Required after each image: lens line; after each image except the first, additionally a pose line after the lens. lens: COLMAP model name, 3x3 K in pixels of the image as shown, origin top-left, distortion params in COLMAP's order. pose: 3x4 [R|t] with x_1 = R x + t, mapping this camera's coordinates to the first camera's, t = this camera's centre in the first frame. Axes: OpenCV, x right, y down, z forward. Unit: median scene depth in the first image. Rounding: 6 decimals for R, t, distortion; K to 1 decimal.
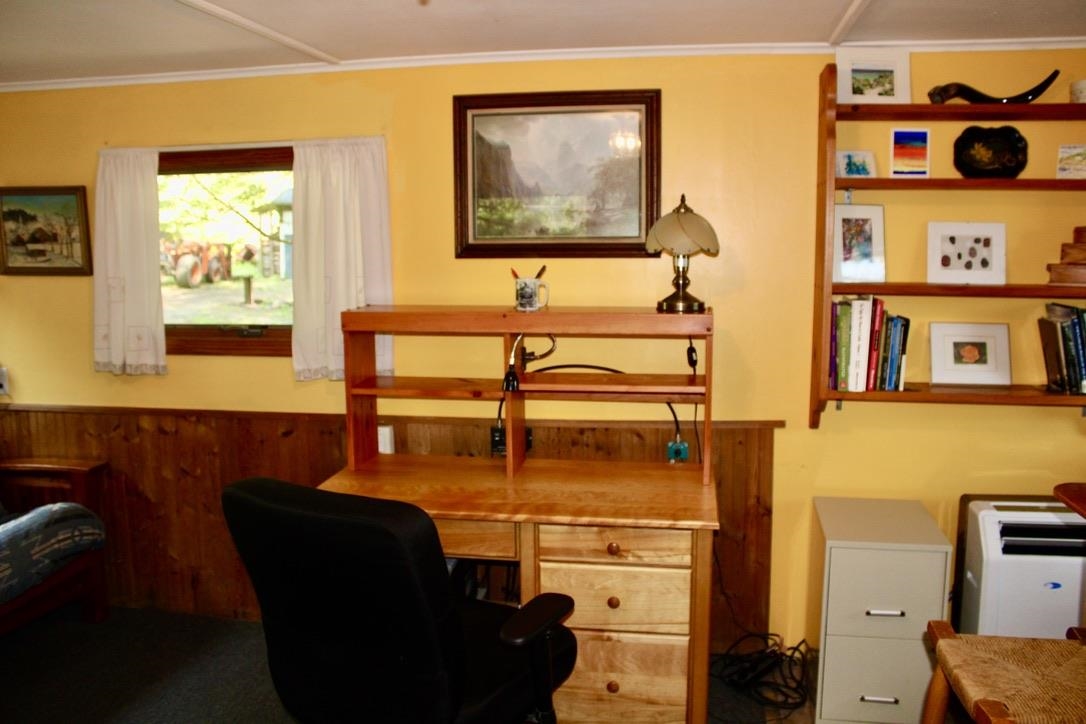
lens RADIAL K [[912.5, 0, 554.3], [0, 912.5, 350.1], [0, 0, 1]] dist [-0.160434, 0.138437]
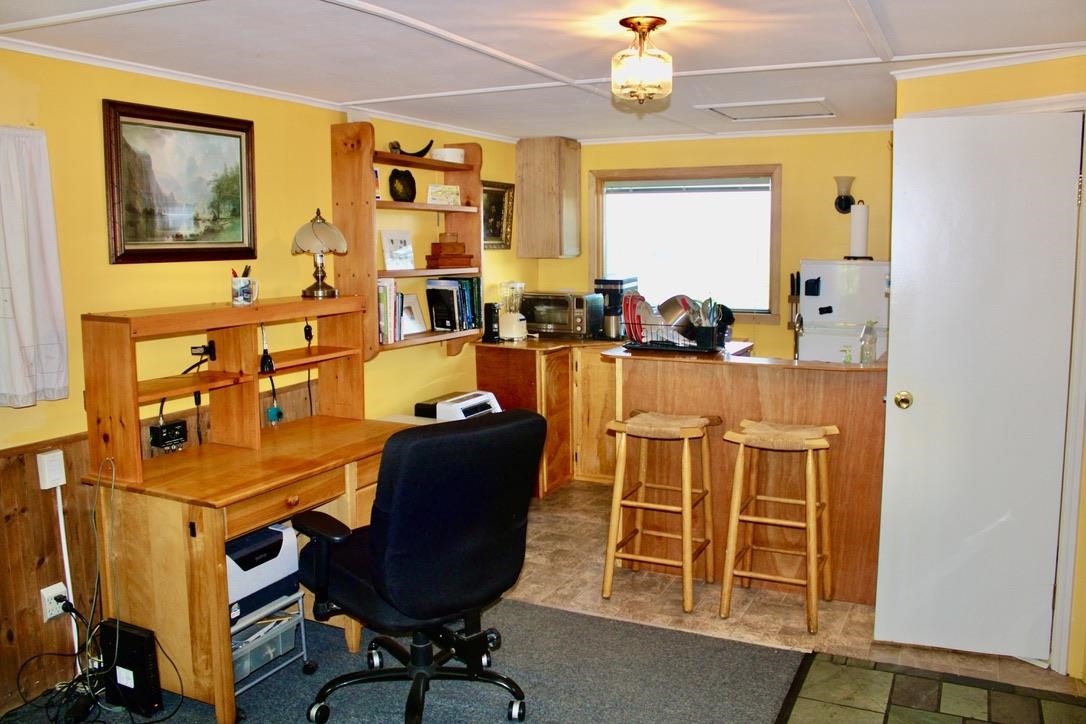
lens RADIAL K [[912.5, 0, 541.9], [0, 912.5, 361.8], [0, 0, 1]] dist [-0.160434, 0.138437]
pose [[0.284371, -0.121515, 0.950982, -0.924125], [0.121077, 0.988545, 0.090109, -0.026147], [-0.951038, 0.089517, 0.295826, 0.282924]]
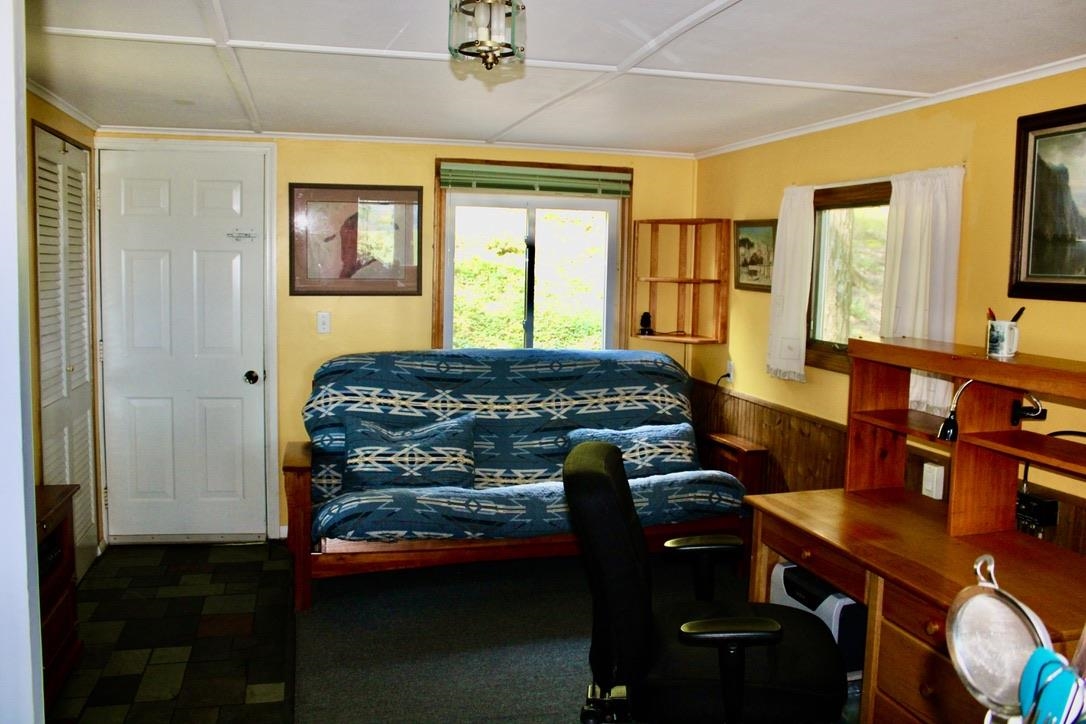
lens RADIAL K [[912.5, 0, 540.8], [0, 912.5, 355.5], [0, 0, 1]] dist [-0.160434, 0.138437]
pose [[0.414246, 0.110459, -0.903437, 0.509404], [-0.138871, 0.988657, 0.057203, -0.029108], [0.899508, 0.101765, 0.424887, 0.216392]]
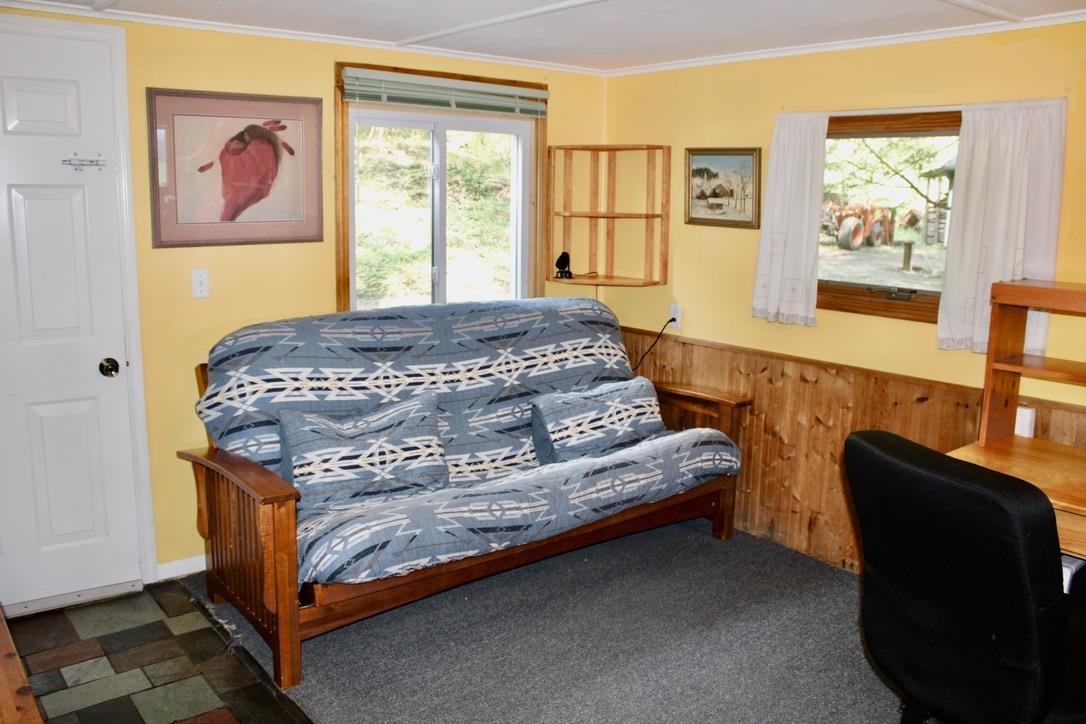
lens RADIAL K [[912.5, 0, 544.6], [0, 912.5, 356.8], [0, 0, 1]] dist [-0.160434, 0.138437]
pose [[0.753332, 0.134812, -0.643674, 0.020107], [-0.104222, 0.990868, 0.085551, 0.004875], [0.649329, 0.002637, 0.760503, -0.029407]]
